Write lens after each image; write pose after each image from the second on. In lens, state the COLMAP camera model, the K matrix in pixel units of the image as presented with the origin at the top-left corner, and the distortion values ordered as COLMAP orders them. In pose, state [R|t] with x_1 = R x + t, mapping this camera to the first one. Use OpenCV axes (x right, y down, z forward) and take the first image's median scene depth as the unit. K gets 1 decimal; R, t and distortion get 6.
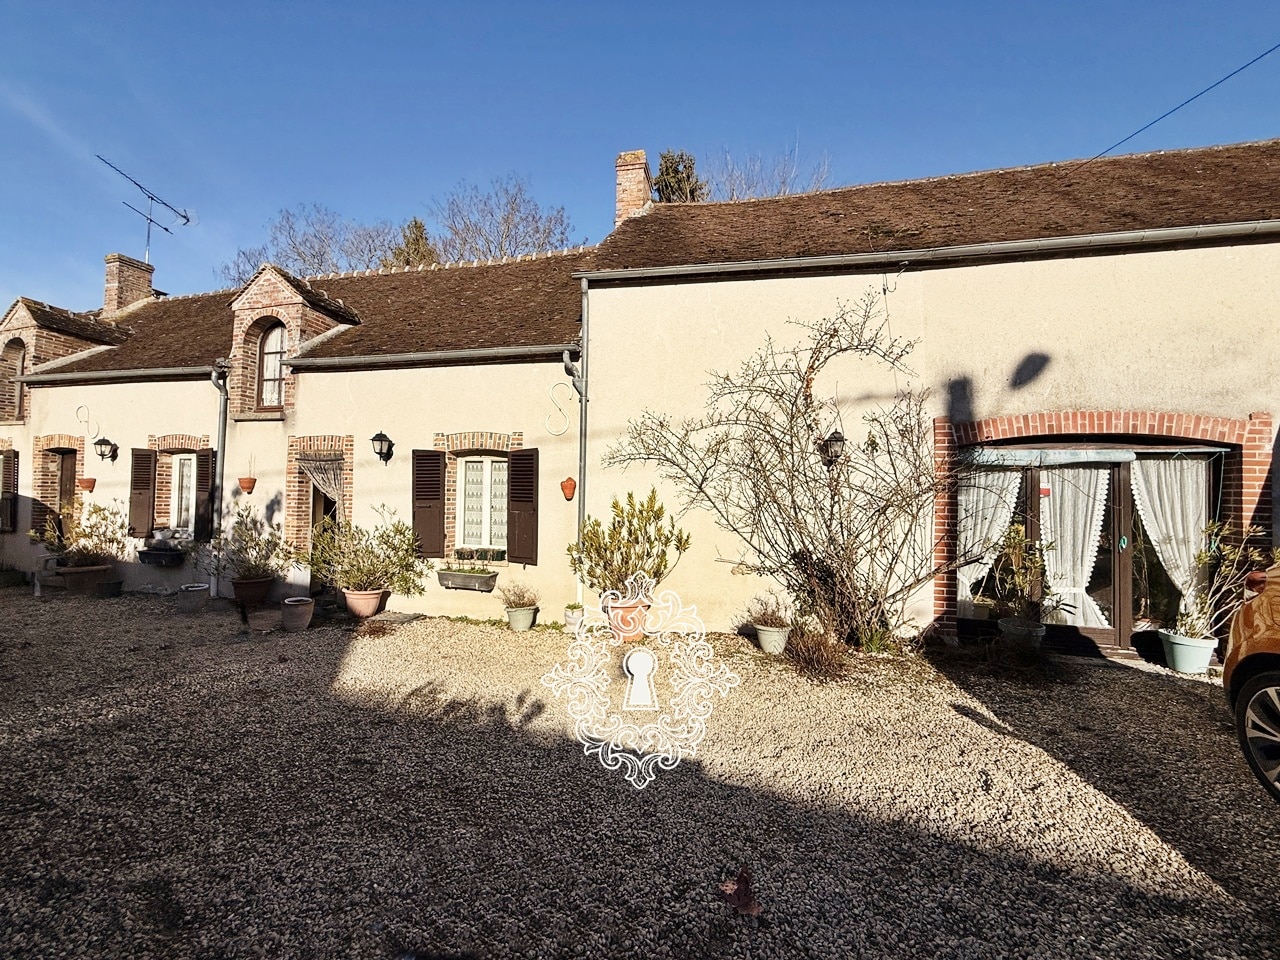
lens RADIAL K [[514.4, 0, 639.6], [0, 514.4, 480.5], [0, 0, 1]] dist [0.000564, 0.000016]
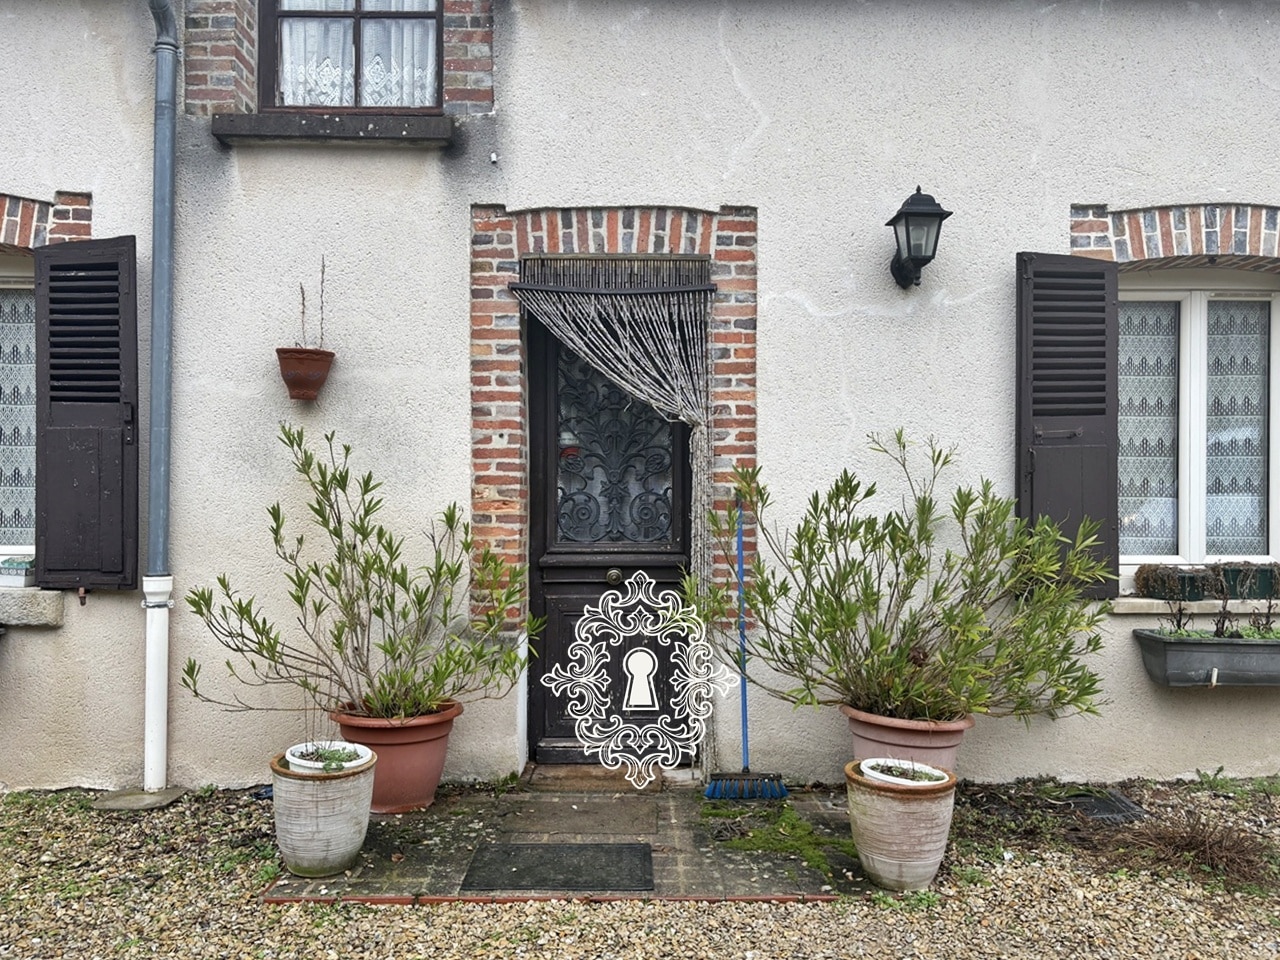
lens RADIAL K [[972.8, 0, 640.0], [0, 972.8, 479.4], [0, 0, 1]] dist [0.006878, 0.003195]
pose [[0.963272, -0.014516, 0.268135, -0.947968], [0.007615, 0.999613, 0.026757, 0.067484], [-0.268420, -0.023733, 0.963010, 0.575050]]
